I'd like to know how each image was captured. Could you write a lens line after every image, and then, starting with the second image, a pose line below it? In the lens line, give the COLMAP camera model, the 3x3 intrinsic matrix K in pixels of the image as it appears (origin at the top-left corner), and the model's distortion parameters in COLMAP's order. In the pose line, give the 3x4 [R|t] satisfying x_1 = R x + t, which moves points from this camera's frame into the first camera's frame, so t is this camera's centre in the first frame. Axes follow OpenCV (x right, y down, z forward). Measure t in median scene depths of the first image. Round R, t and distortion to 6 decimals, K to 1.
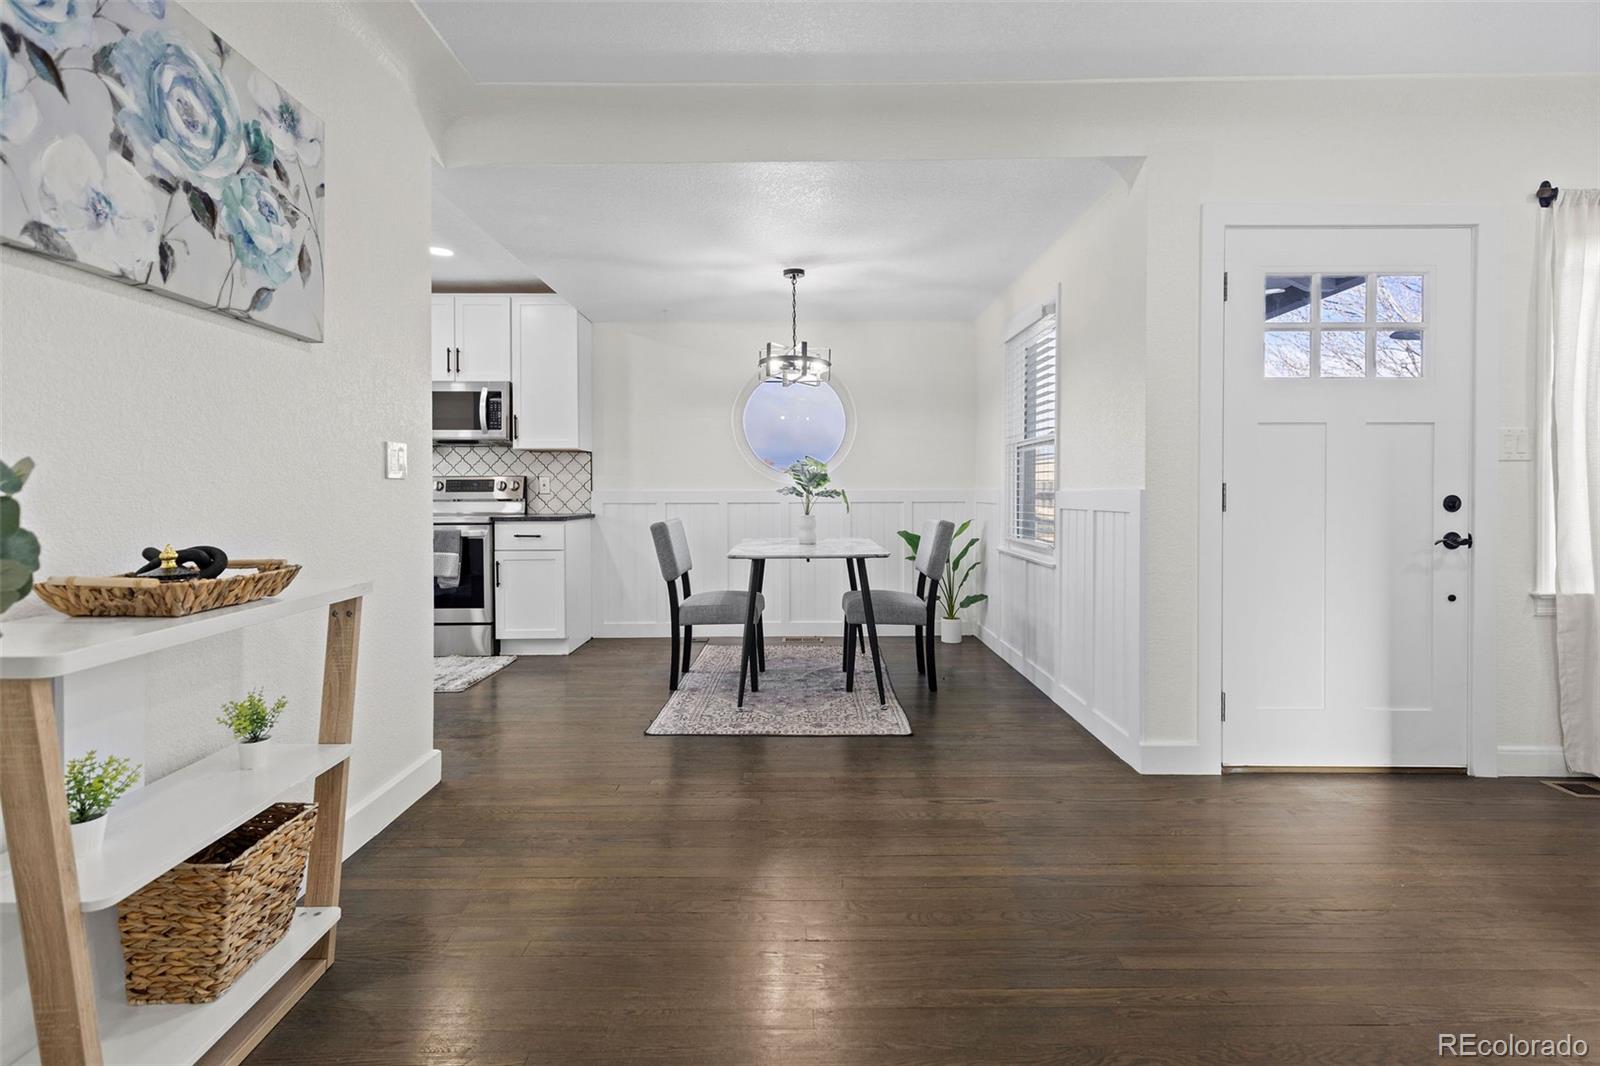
lens RADIAL K [[739.3, 0, 797.4], [0, 739.3, 512.4], [0, 0, 1]] dist [0.003491, 0.000597]
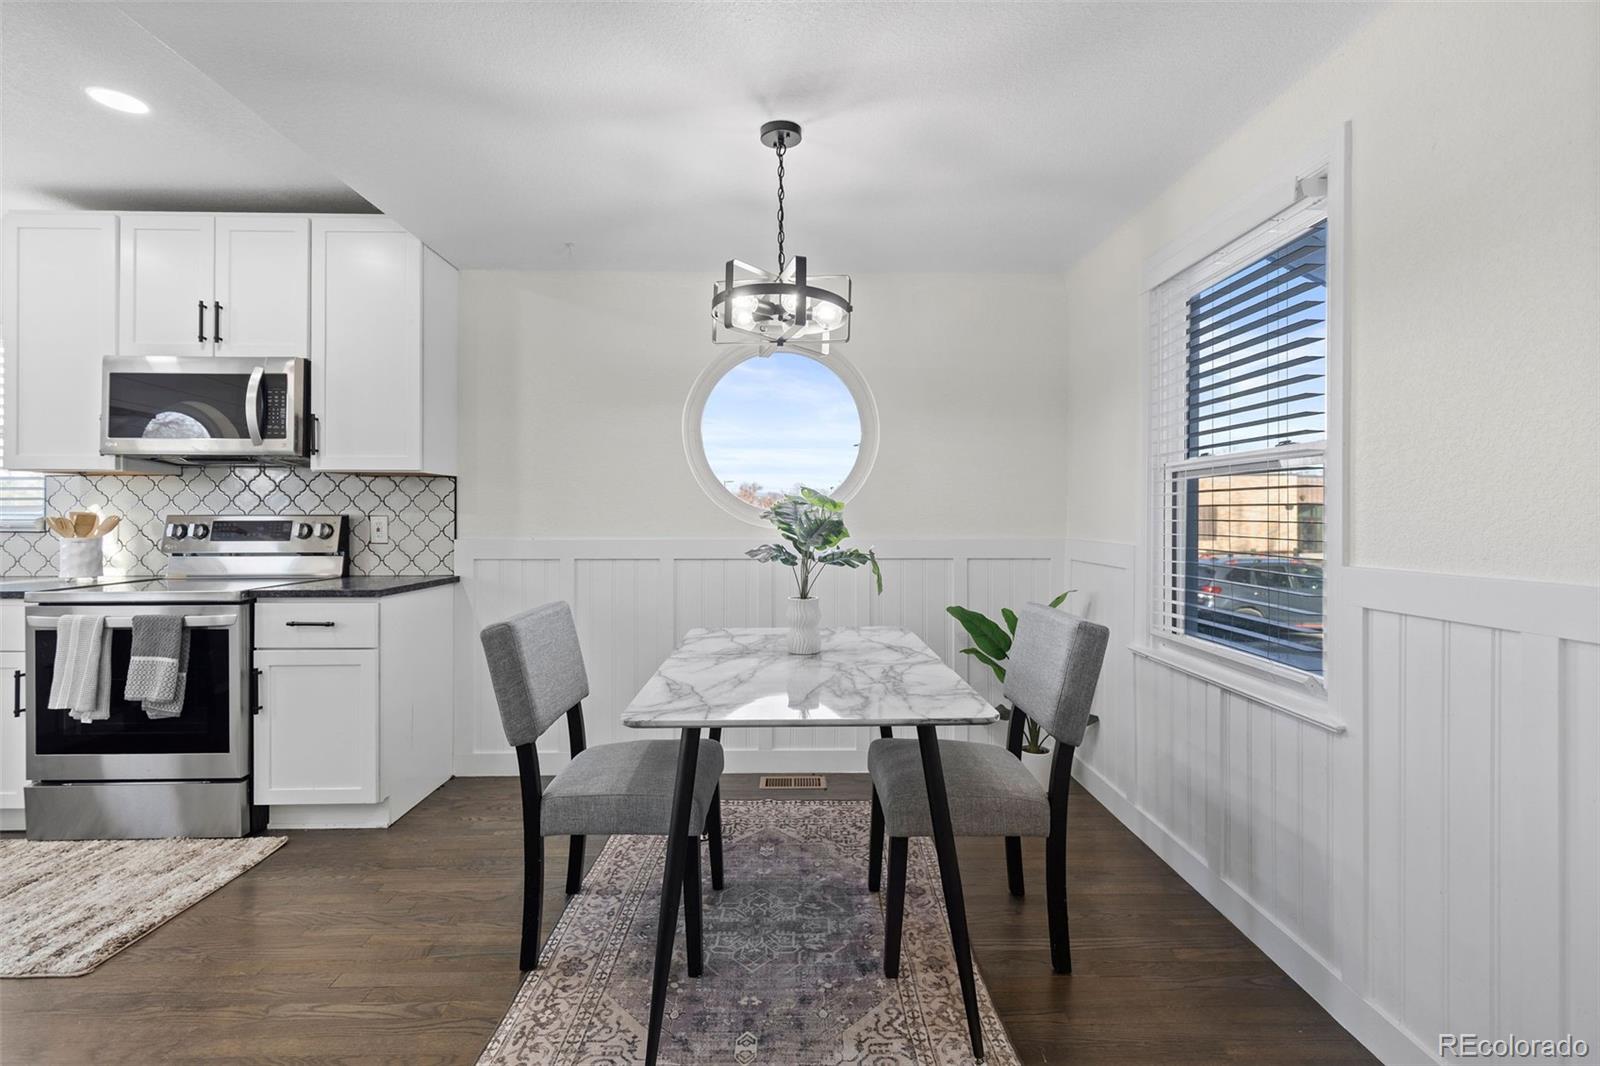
lens RADIAL K [[732.2, 0, 799.7], [0, 732.2, 523.8], [0, 0, 1]] dist [-0.000505, 0.000042]
pose [[0.999797, 0.003836, 0.019789, -0.000372], [-0.003507, 0.999856, -0.016620, -0.040741], [-0.019850, 0.016547, 0.999666, 0.470779]]
